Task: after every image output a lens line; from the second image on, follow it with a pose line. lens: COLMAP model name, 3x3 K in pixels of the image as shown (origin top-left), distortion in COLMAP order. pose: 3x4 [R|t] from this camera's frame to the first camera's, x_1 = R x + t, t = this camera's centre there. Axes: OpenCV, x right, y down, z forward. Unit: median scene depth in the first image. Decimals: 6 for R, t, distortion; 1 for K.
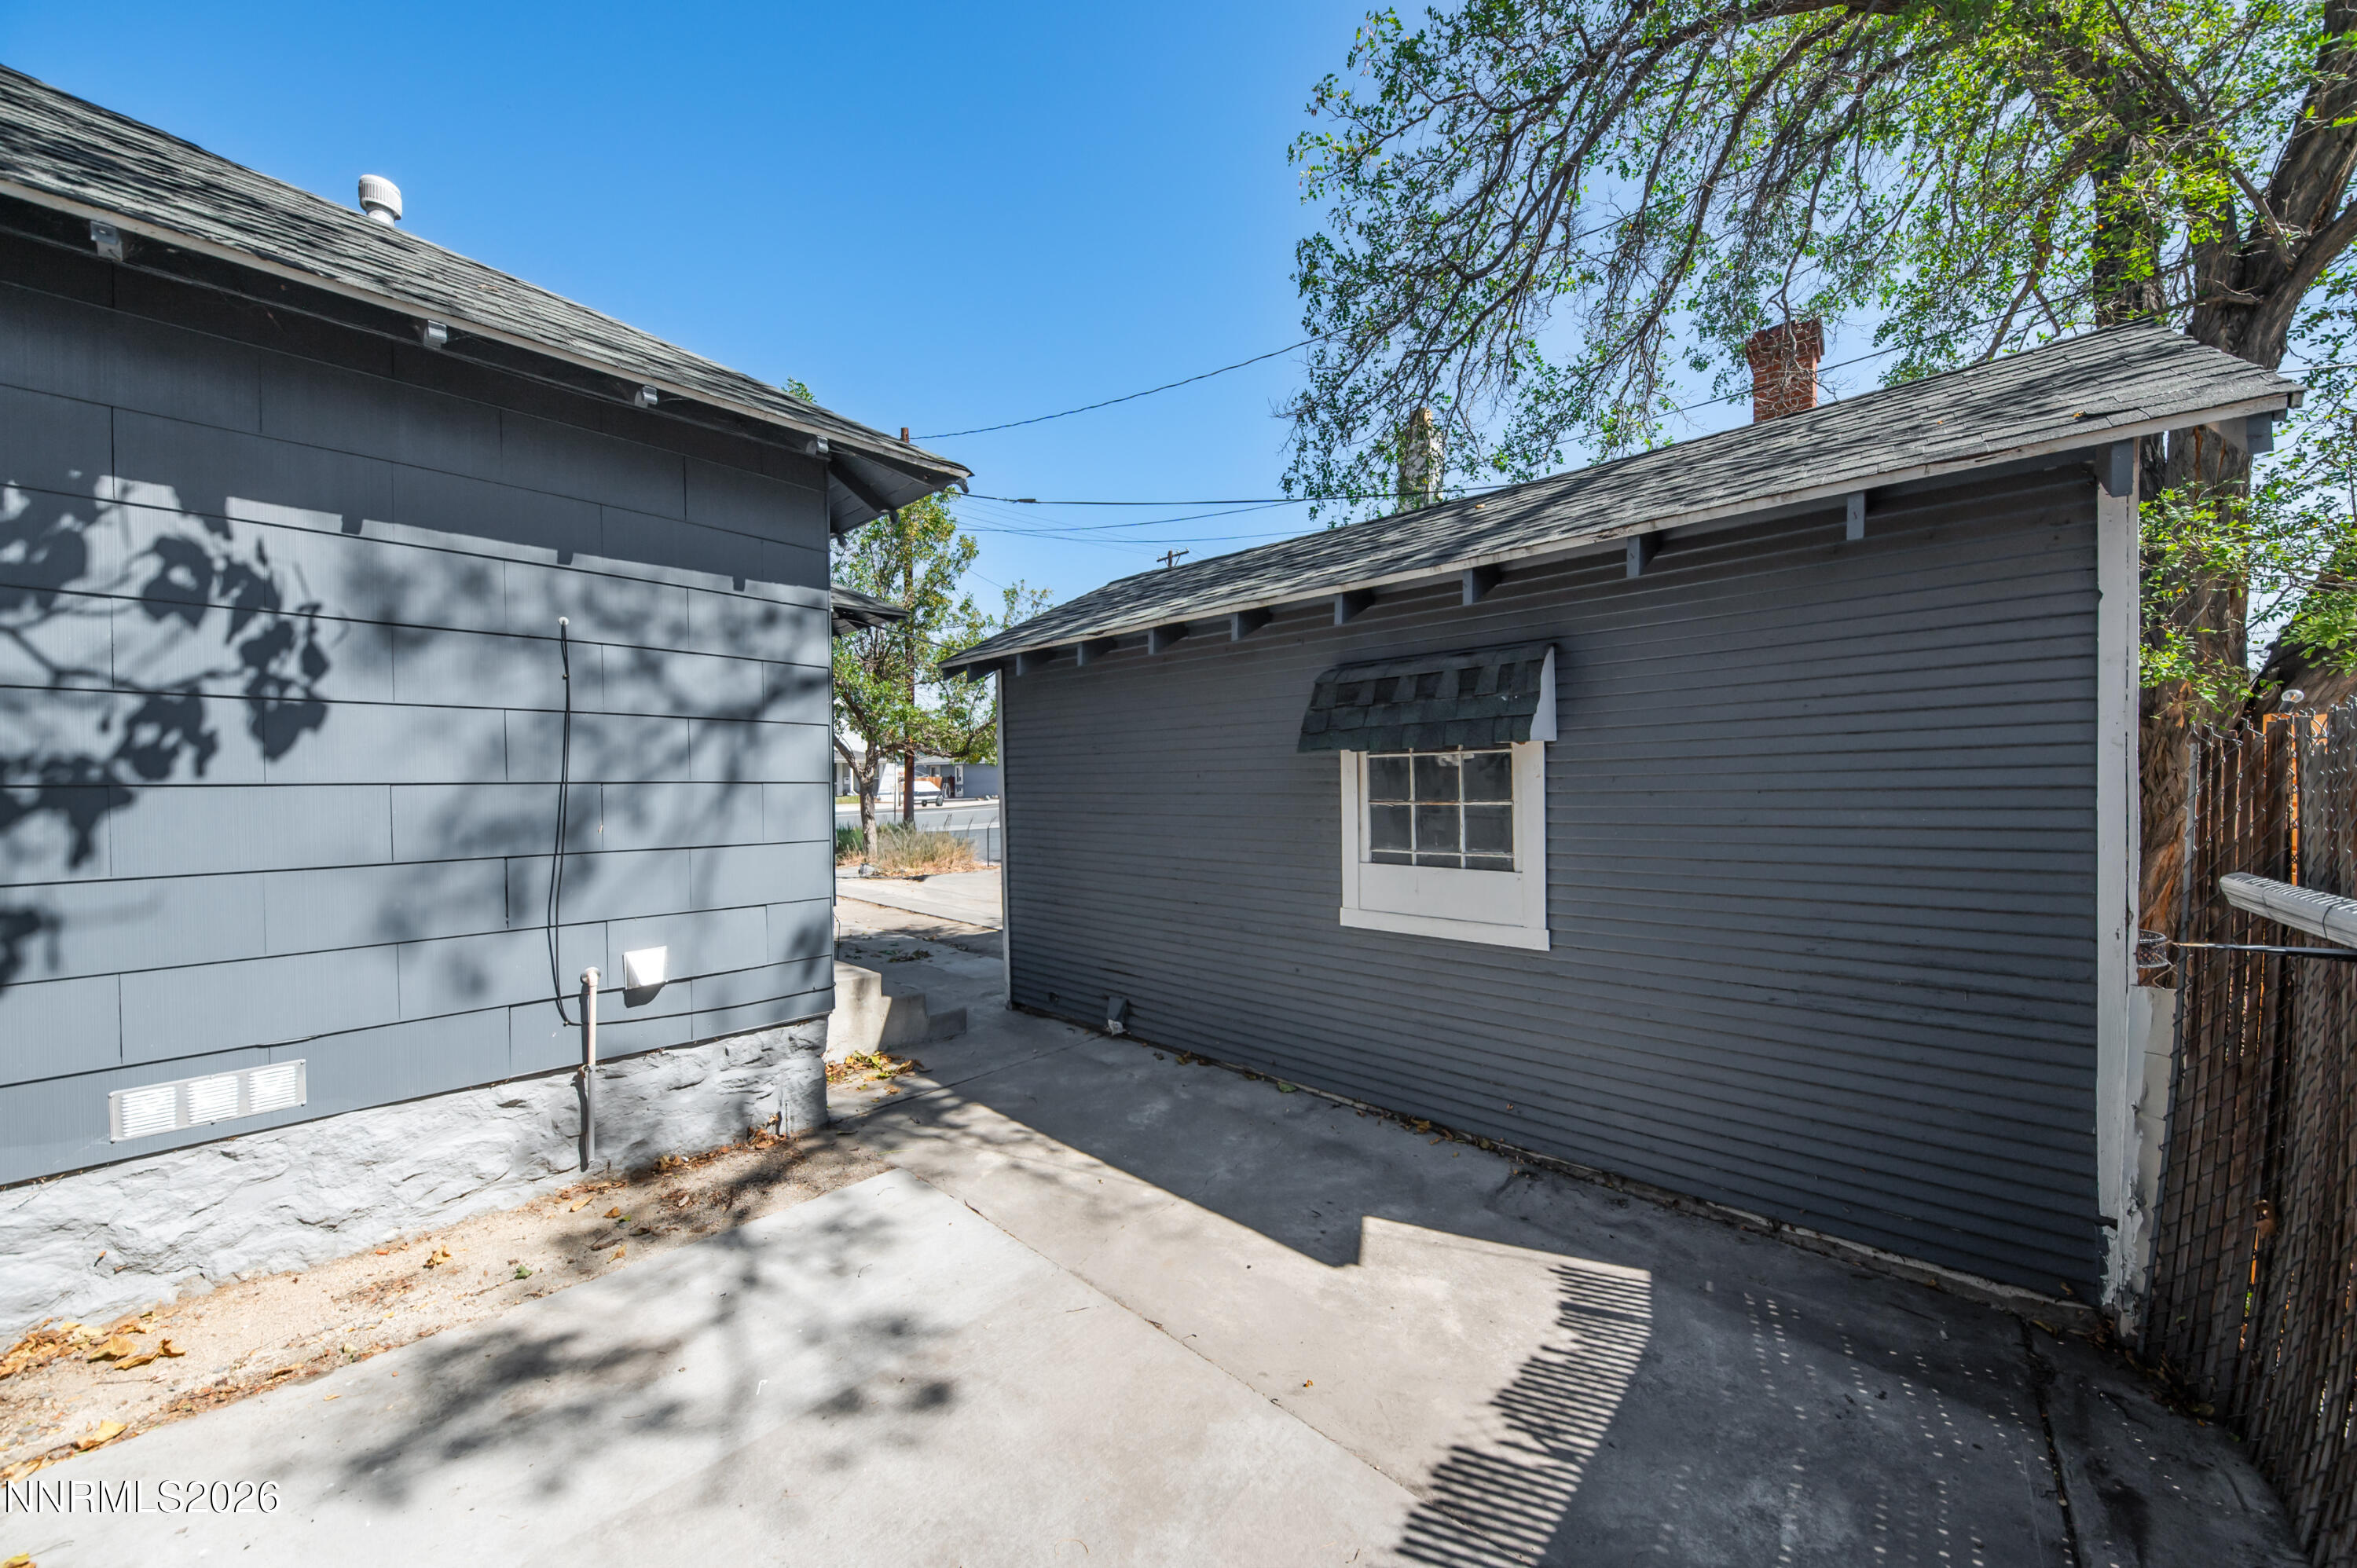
lens RADIAL K [[829.8, 0, 1194.6], [0, 829.8, 779.3], [0, 0, 1]] dist [0.001970, -0.002208]
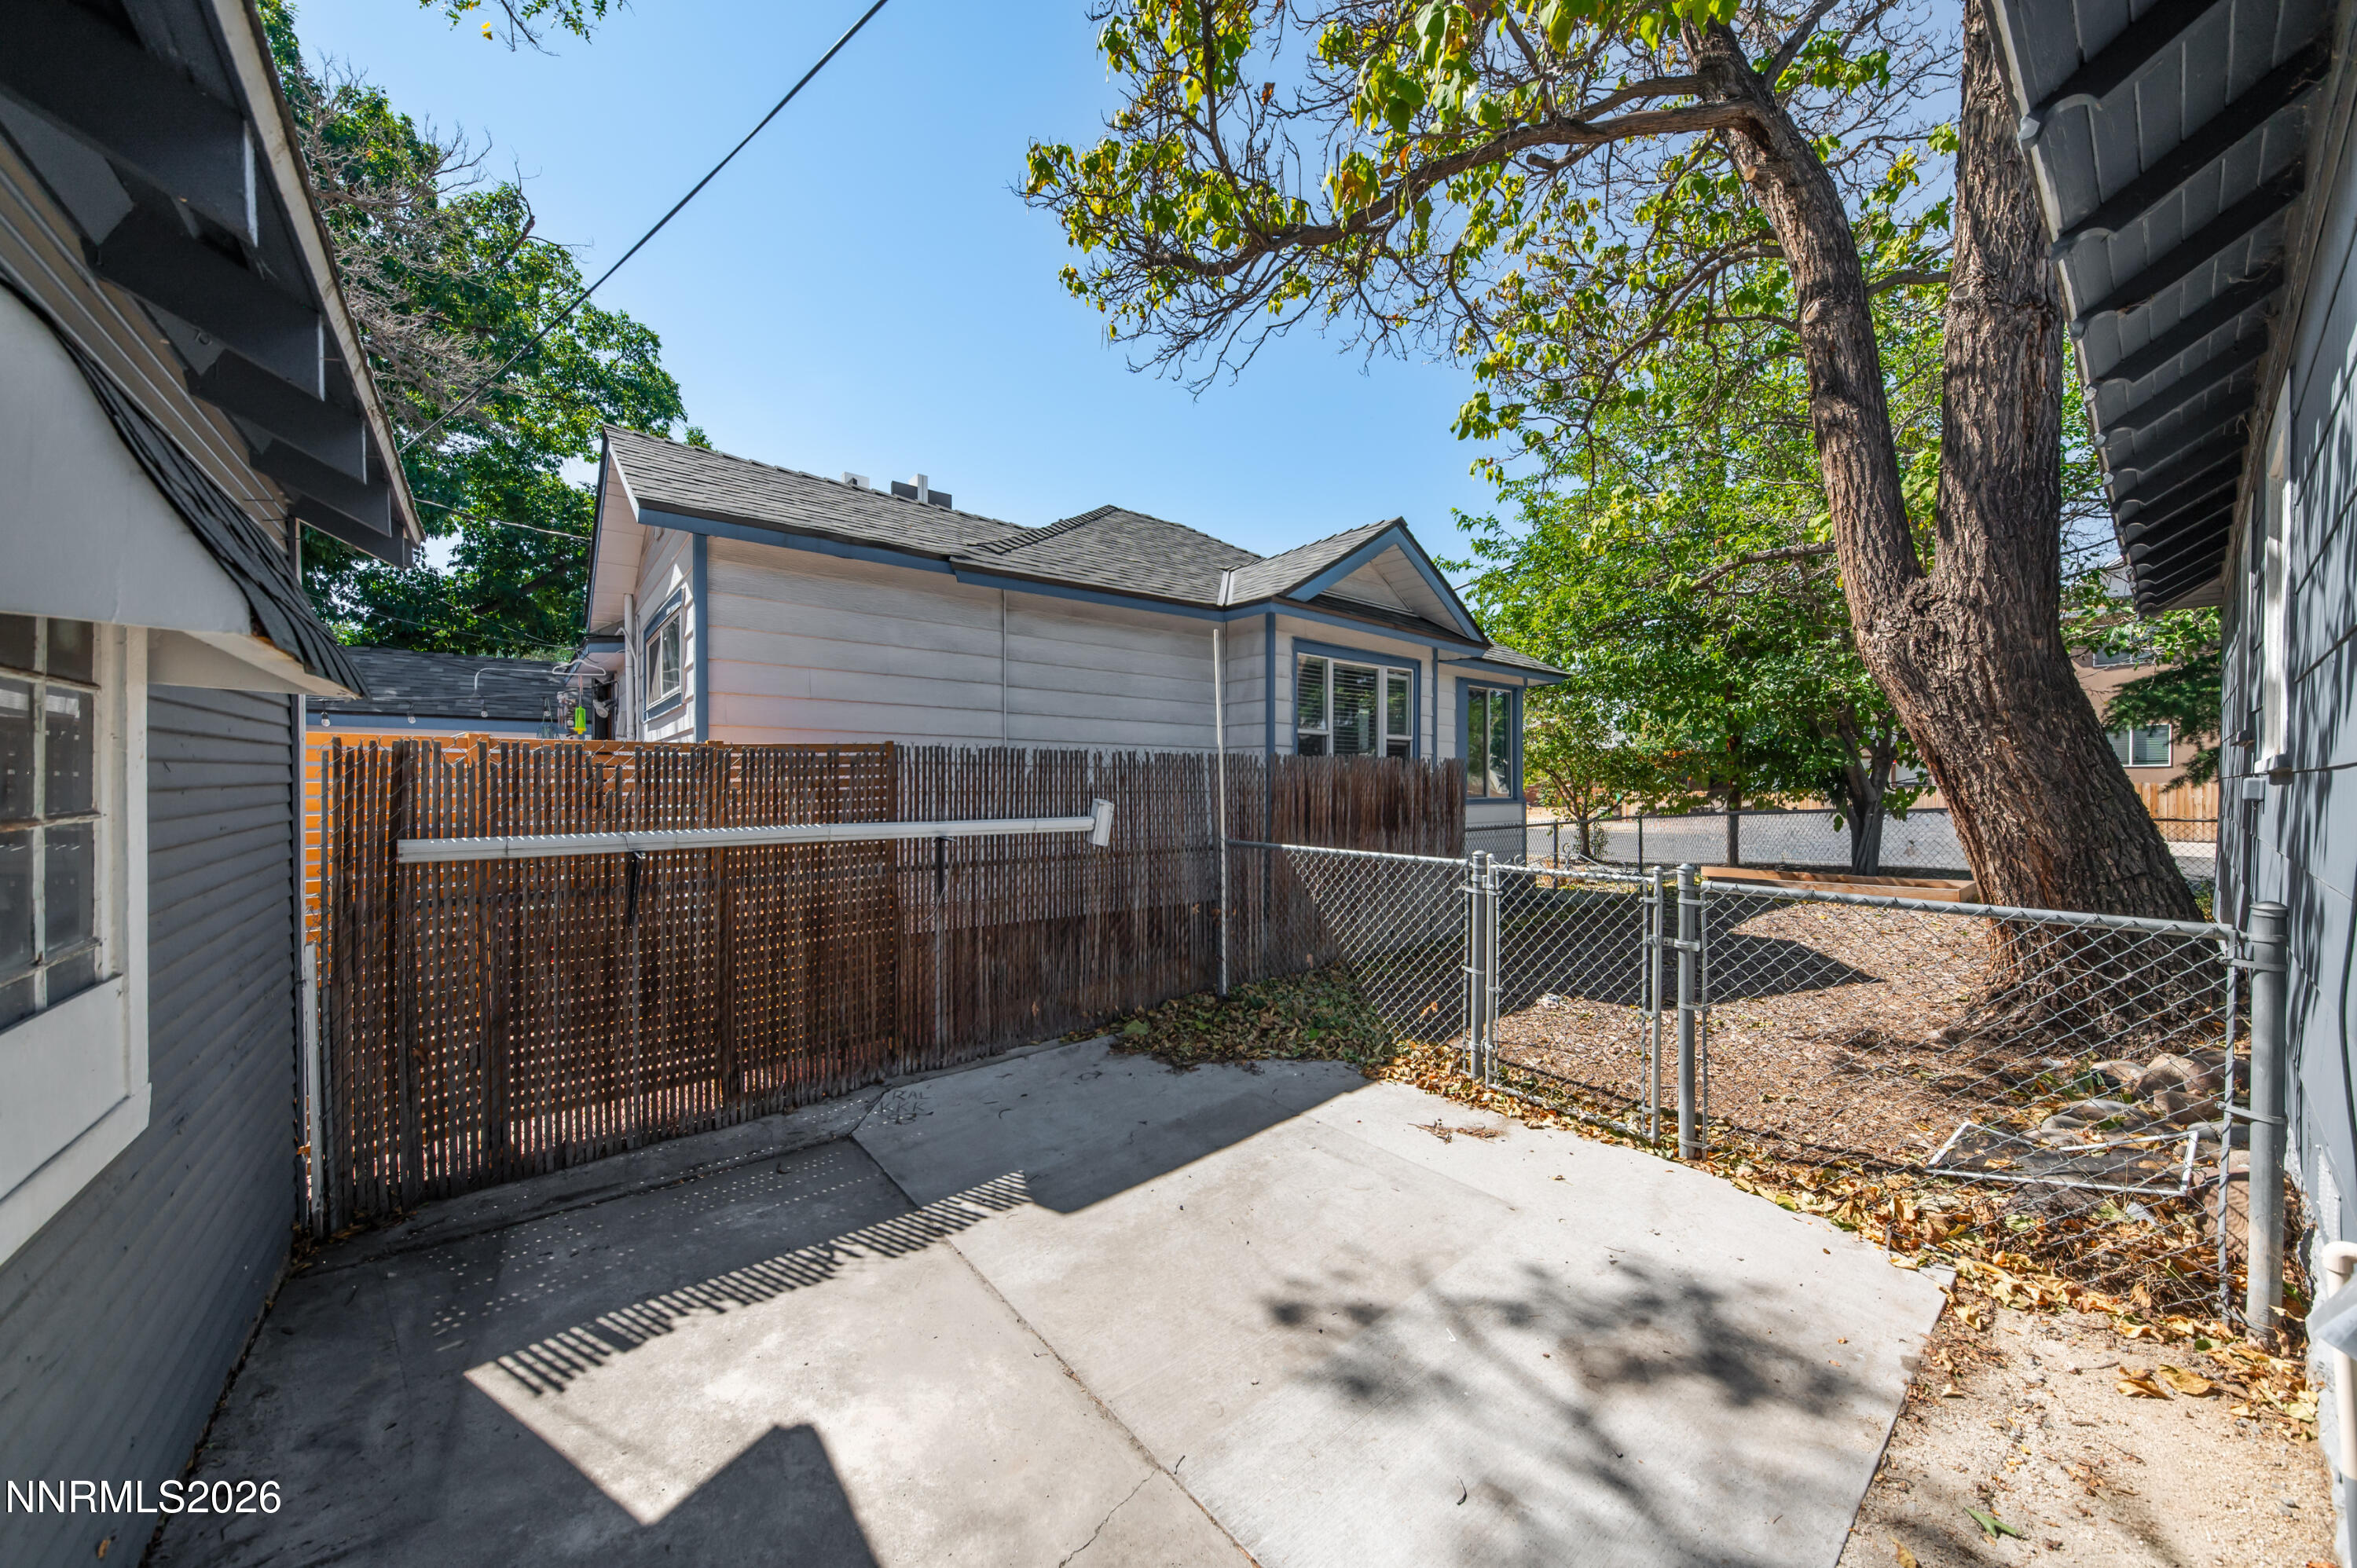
lens RADIAL K [[829.8, 0, 1191.7], [0, 829.8, 788.5], [0, 0, 1]] dist [0.001970, -0.002208]
pose [[-0.987731, 0.002813, 0.156140, -0.335940], [0.002232, 0.999990, -0.003896, 0.030128], [-0.156149, -0.003500, -0.987727, 1.979058]]
